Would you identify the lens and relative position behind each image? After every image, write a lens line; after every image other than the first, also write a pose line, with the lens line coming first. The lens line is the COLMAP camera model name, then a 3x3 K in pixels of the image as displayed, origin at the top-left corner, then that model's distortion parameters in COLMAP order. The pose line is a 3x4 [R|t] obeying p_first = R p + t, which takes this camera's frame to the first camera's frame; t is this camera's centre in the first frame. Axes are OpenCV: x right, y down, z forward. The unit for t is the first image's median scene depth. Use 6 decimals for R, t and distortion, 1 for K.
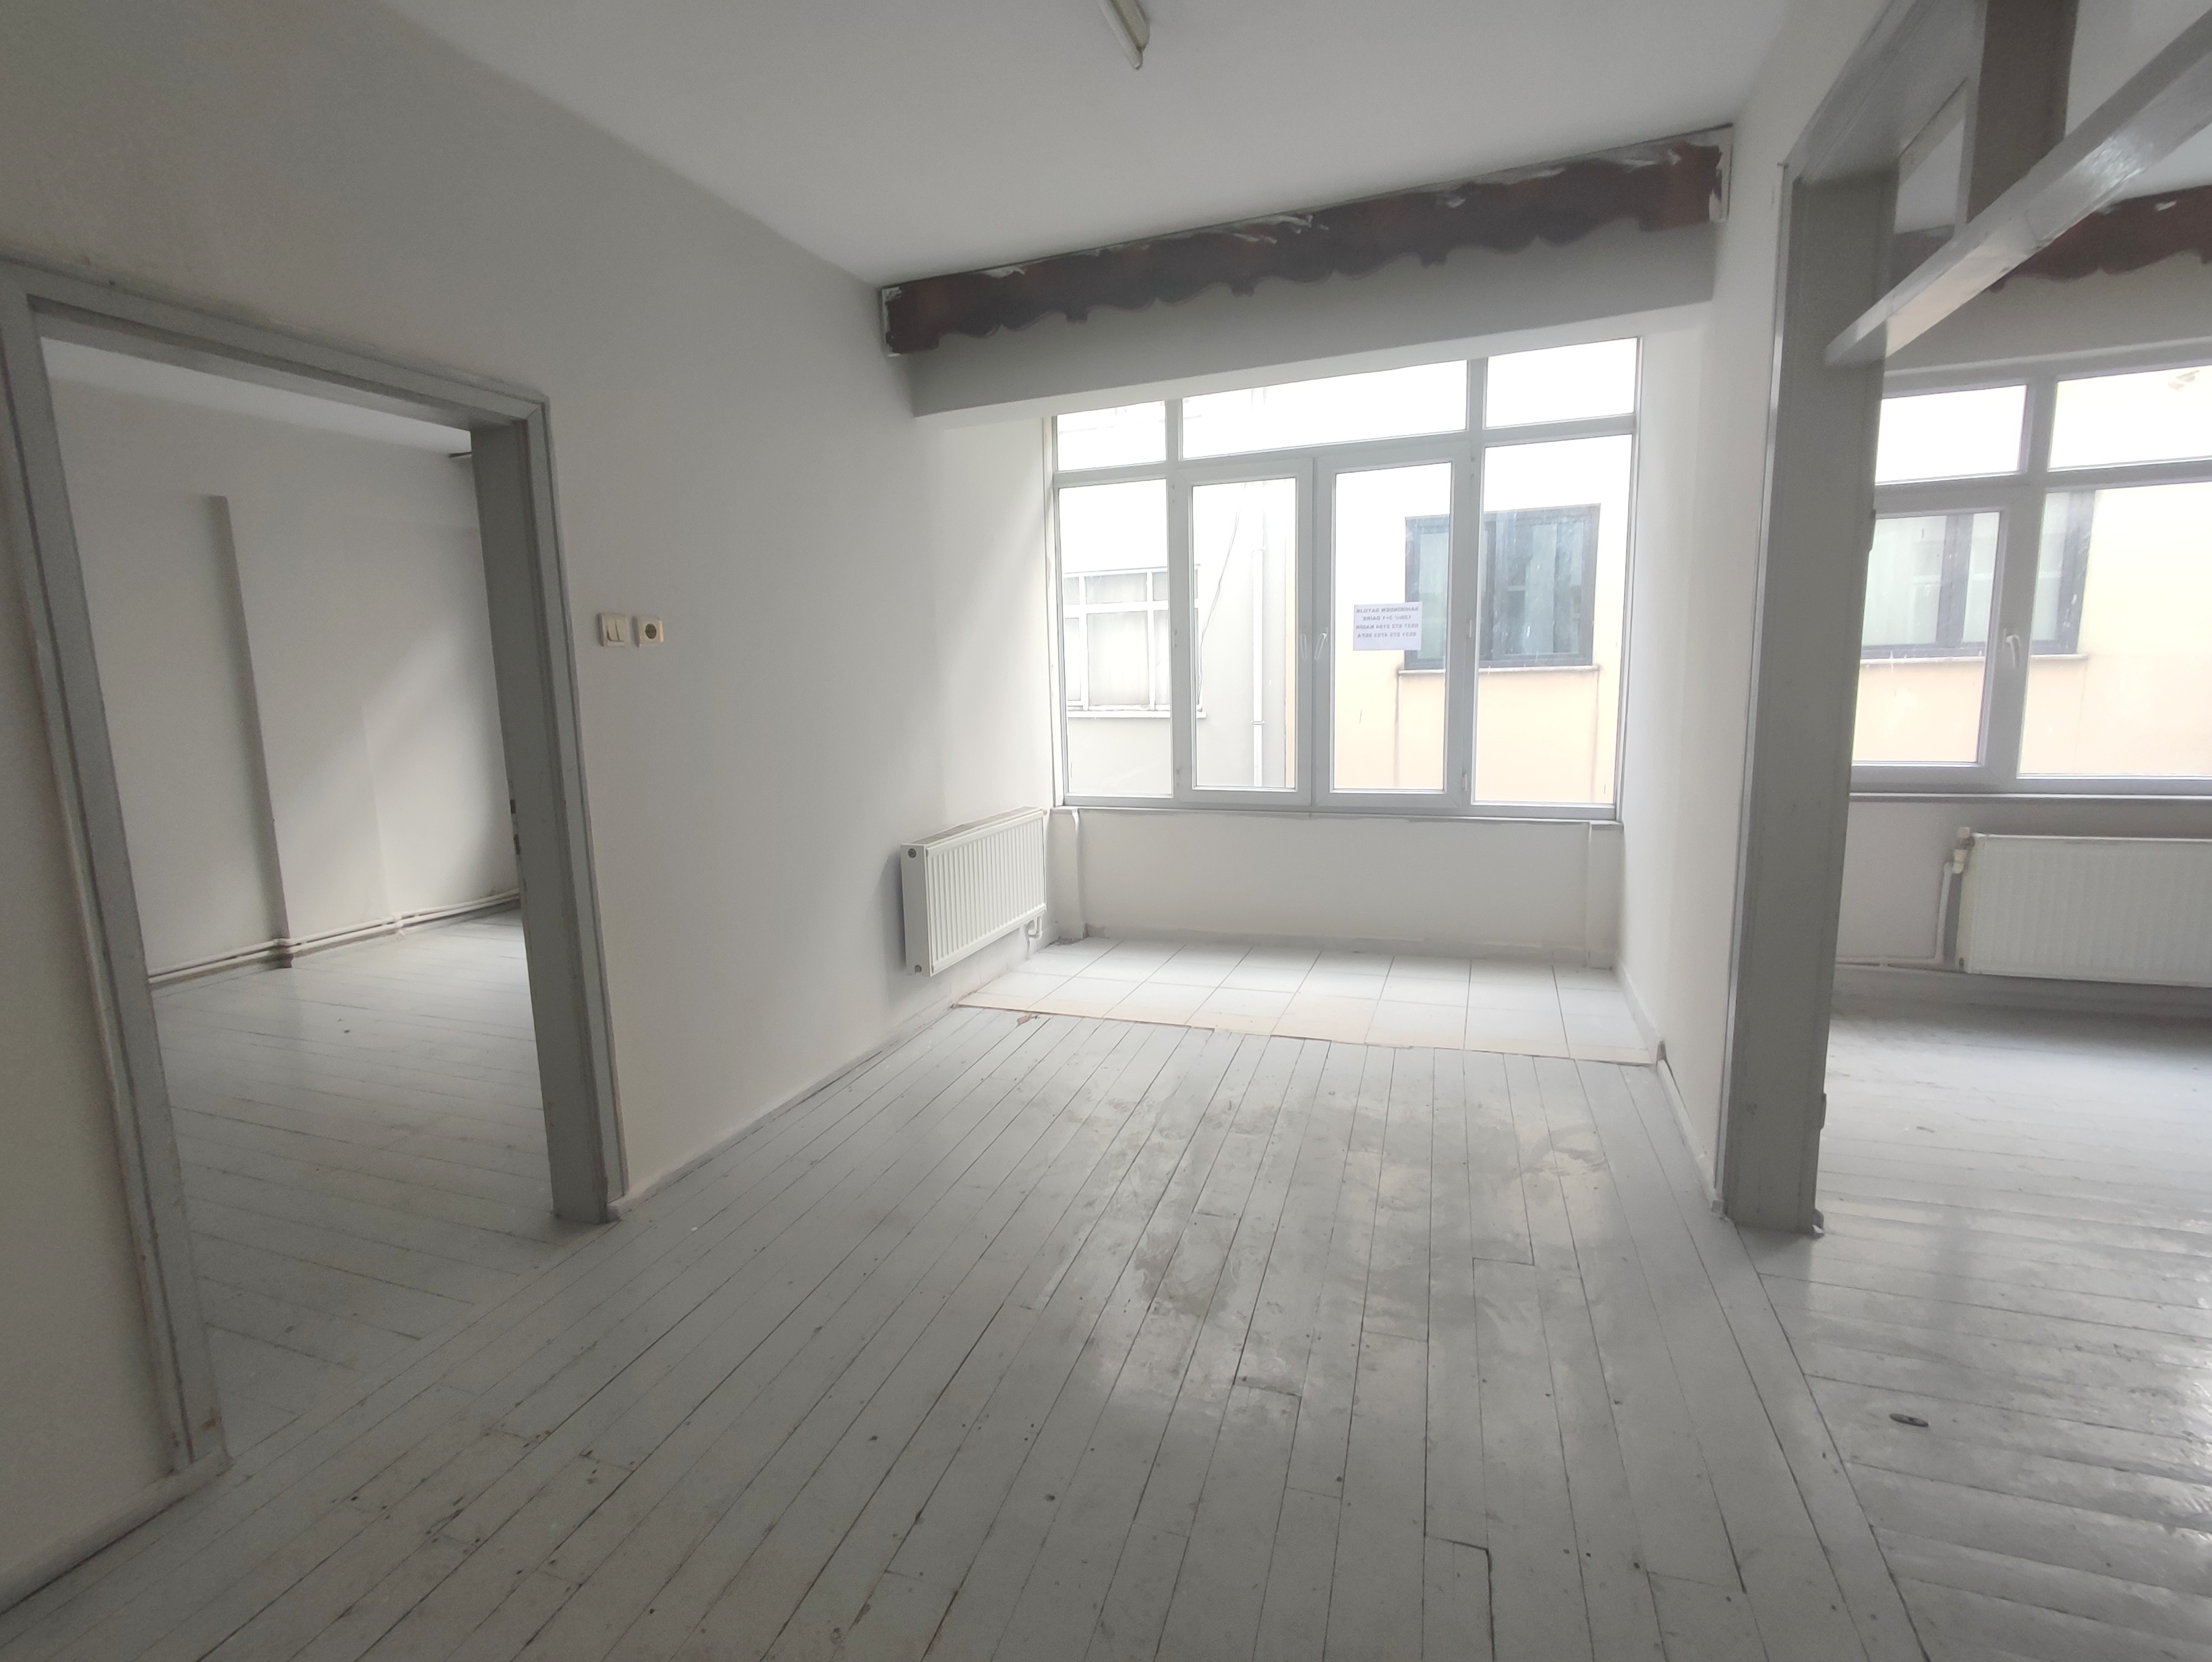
lens RADIAL K [[1008.3, 0, 1092.7], [0, 1008.3, 818.8], [0, 0, 1]] dist [0.004815, -0.003257]
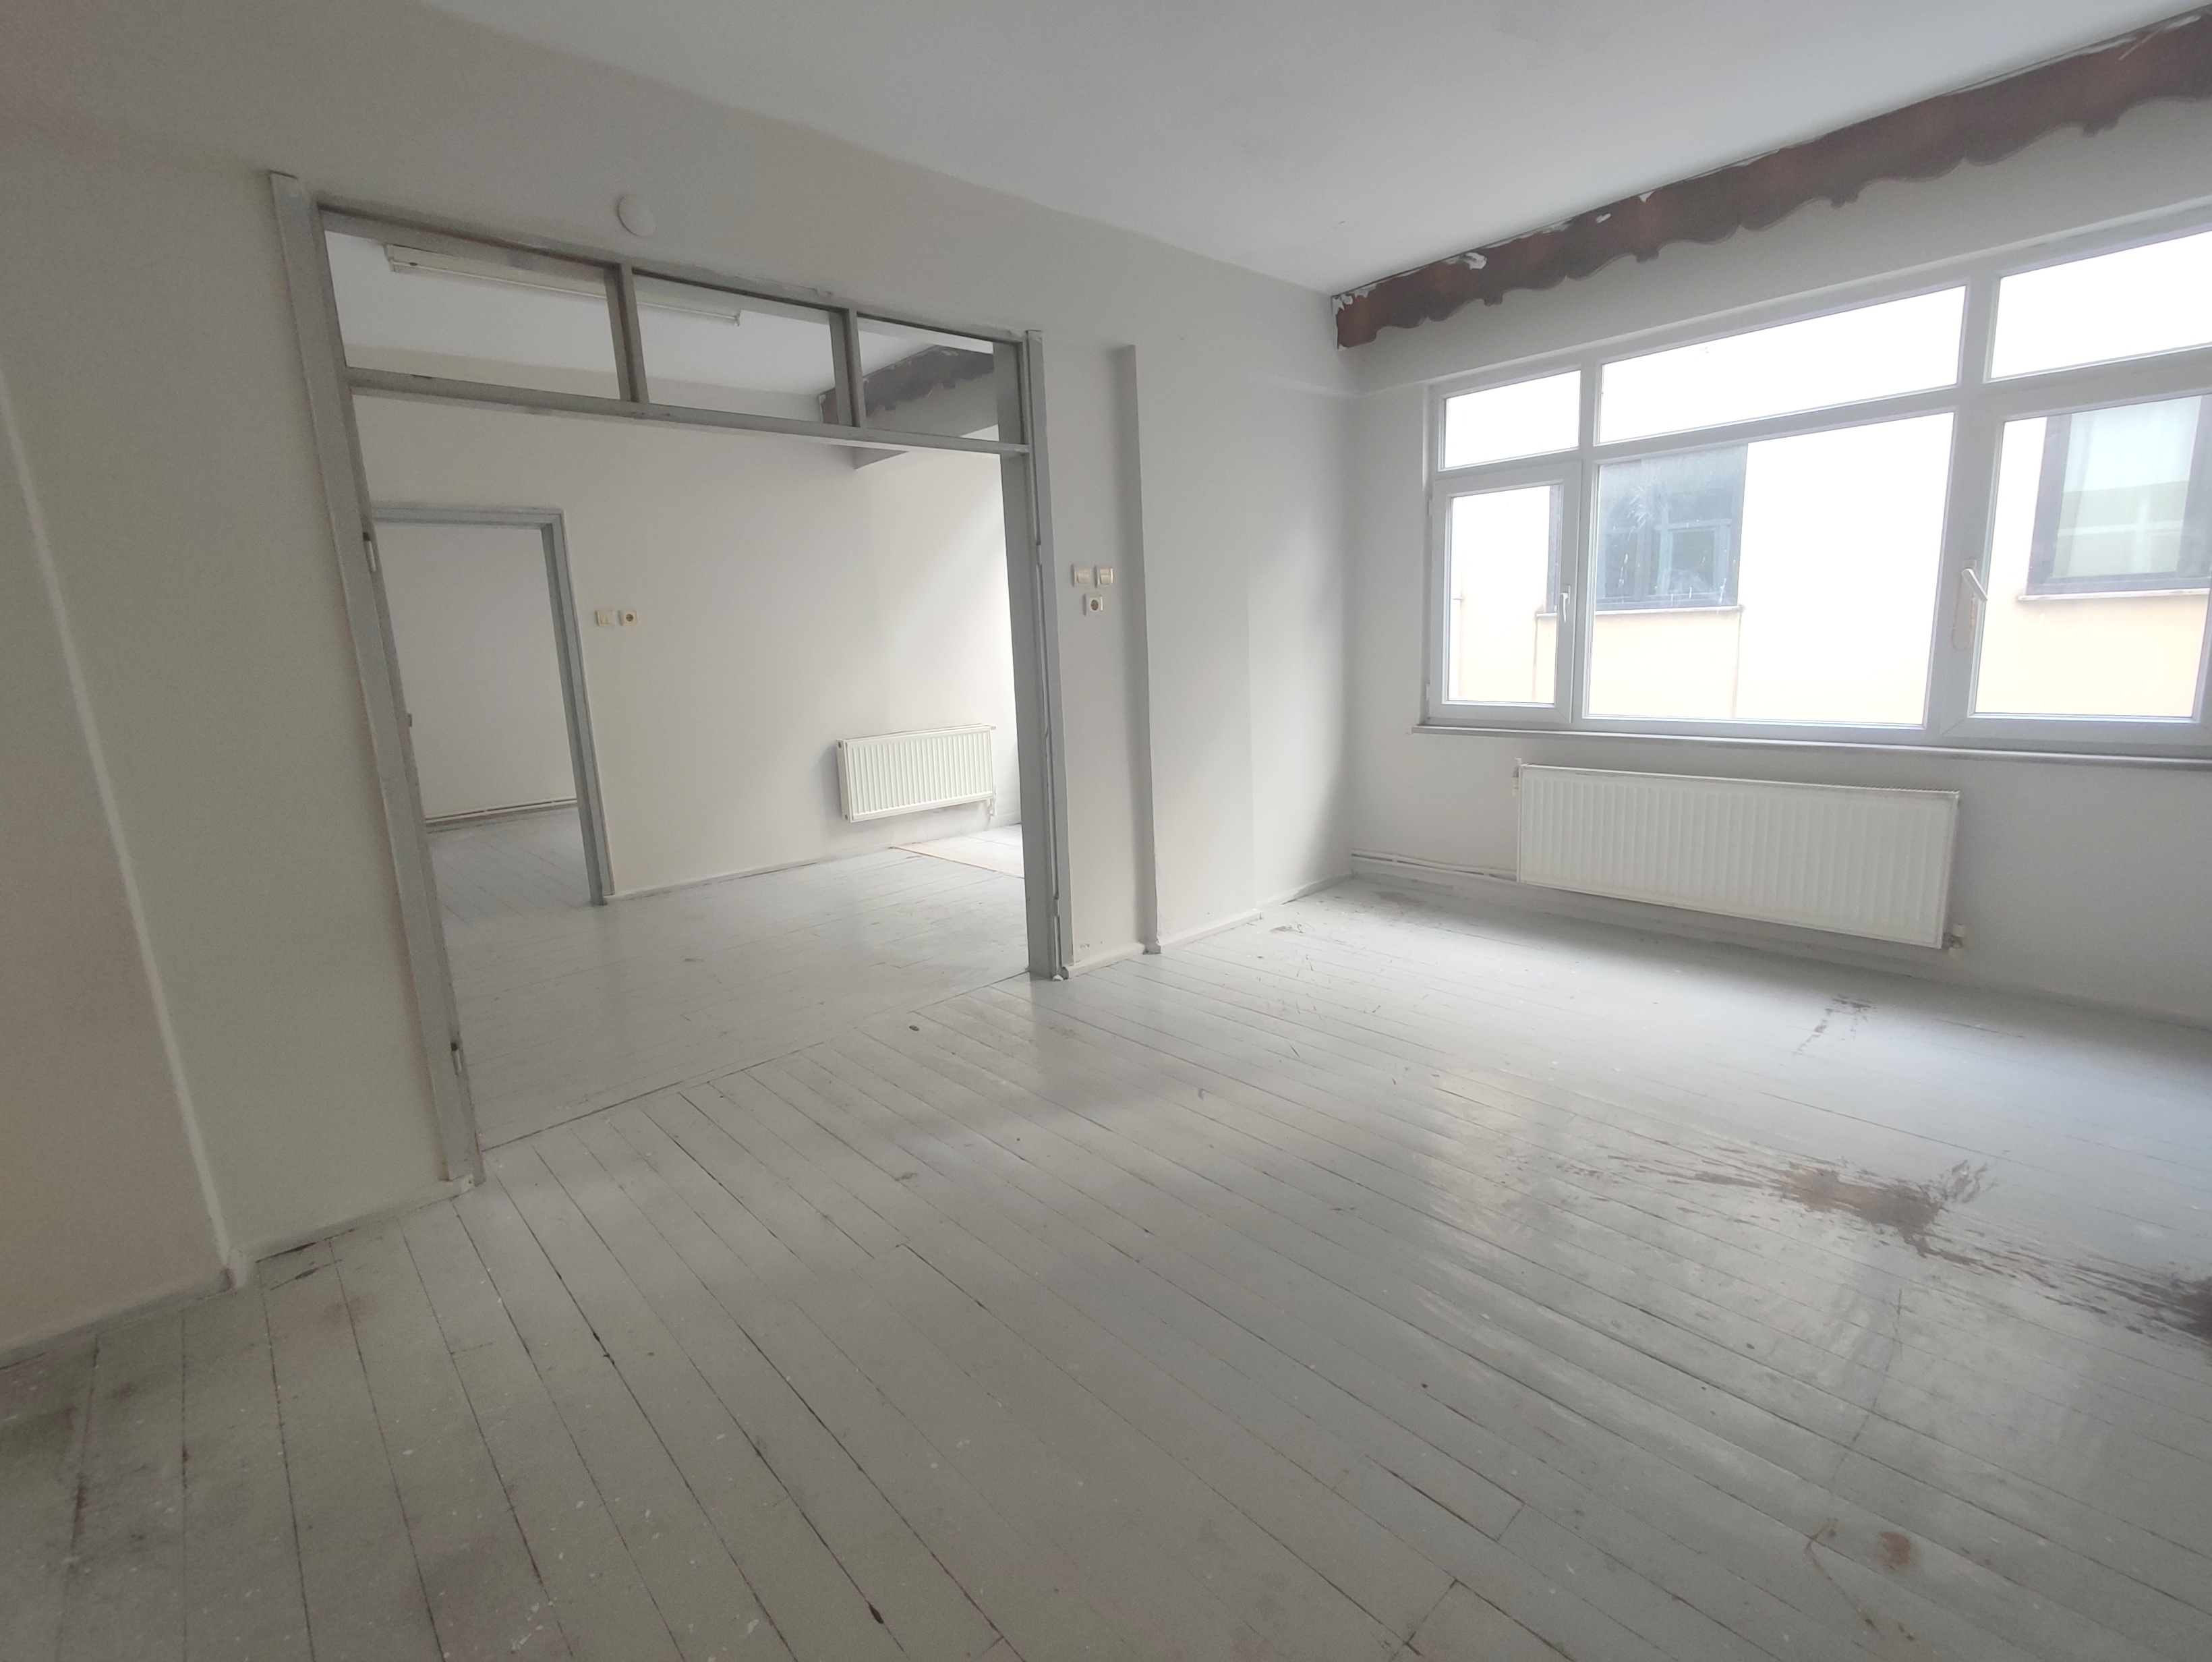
lens RADIAL K [[1008.3, 0, 1092.7], [0, 1008.3, 818.8], [0, 0, 1]] dist [0.004815, -0.003257]
pose [[0.888985, 0.074230, -0.451880, 0.976979], [-0.047539, 0.996403, 0.070153, 0.020218], [0.455462, -0.040883, 0.889316, -0.280535]]
